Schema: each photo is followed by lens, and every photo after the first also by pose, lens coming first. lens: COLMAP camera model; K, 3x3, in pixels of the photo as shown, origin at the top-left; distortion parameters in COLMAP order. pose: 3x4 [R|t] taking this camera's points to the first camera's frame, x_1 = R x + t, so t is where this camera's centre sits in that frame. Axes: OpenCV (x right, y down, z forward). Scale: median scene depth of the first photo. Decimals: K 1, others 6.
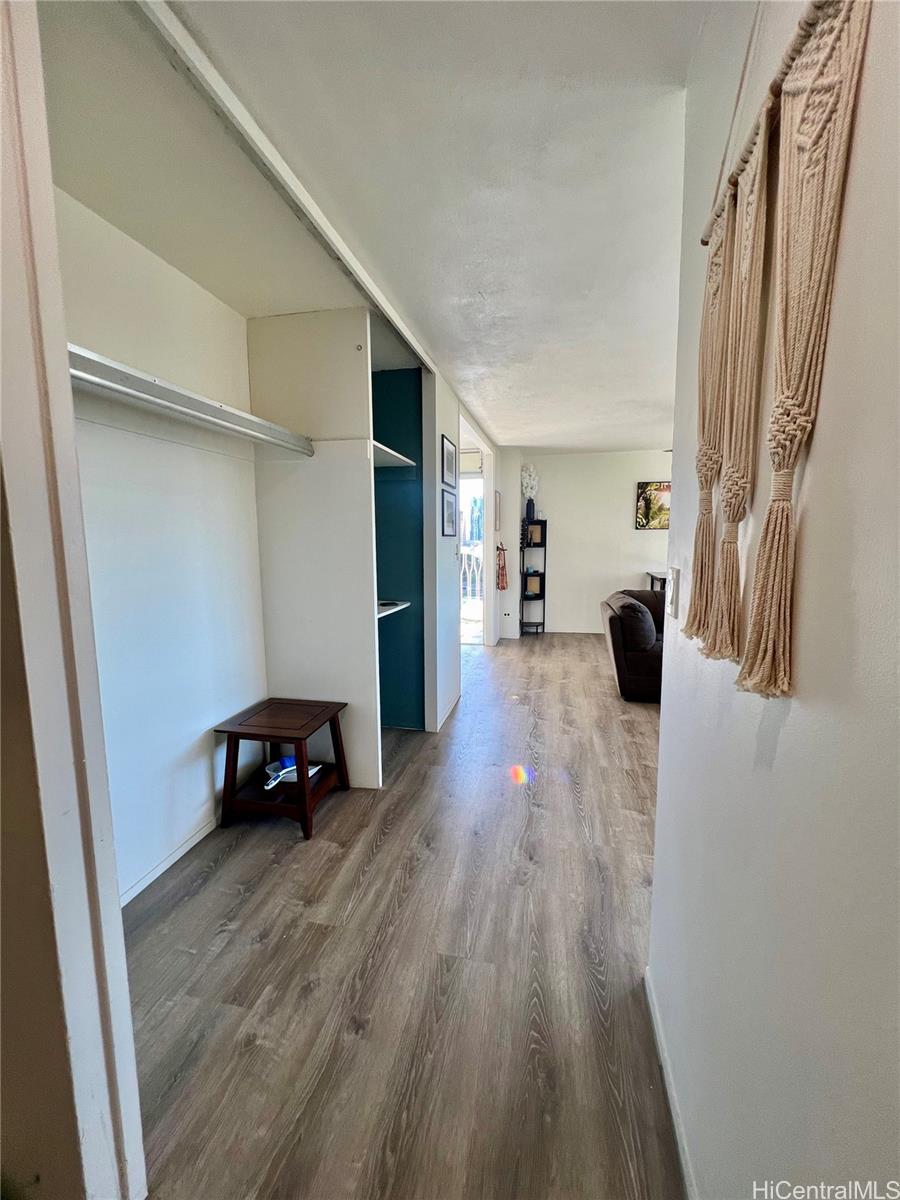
lens RADIAL K [[478.5, 0, 450.2], [0, 478.5, 596.1], [0, 0, 1]] dist [-0.000341, -0.000007]
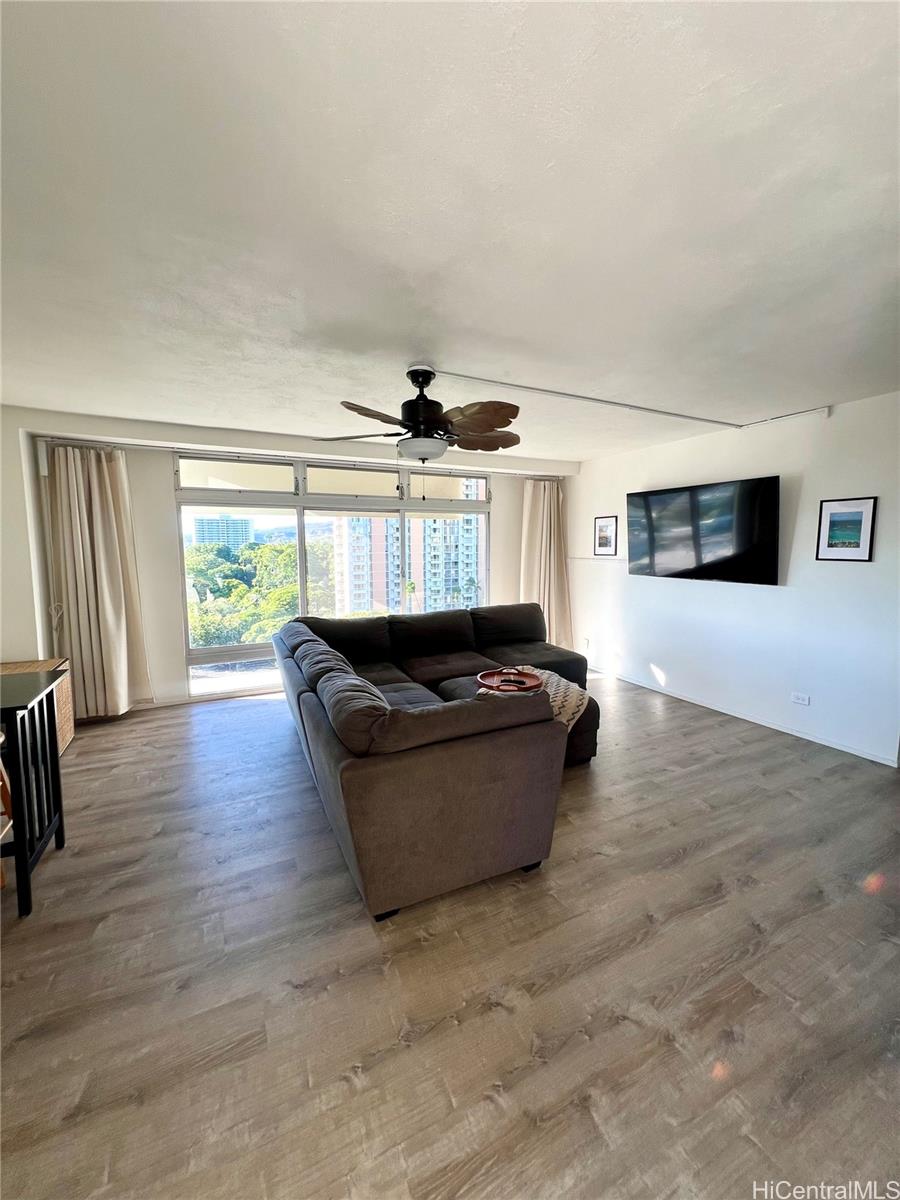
lens RADIAL K [[478.5, 0, 449.9], [0, 478.5, 596.6], [0, 0, 1]] dist [-0.000341, -0.000007]
pose [[-0.624506, -0.074159, 0.777492, 0.021289], [0.102145, 0.979176, 0.175443, -0.190779], [-0.774312, 0.188982, -0.603926, 1.342238]]
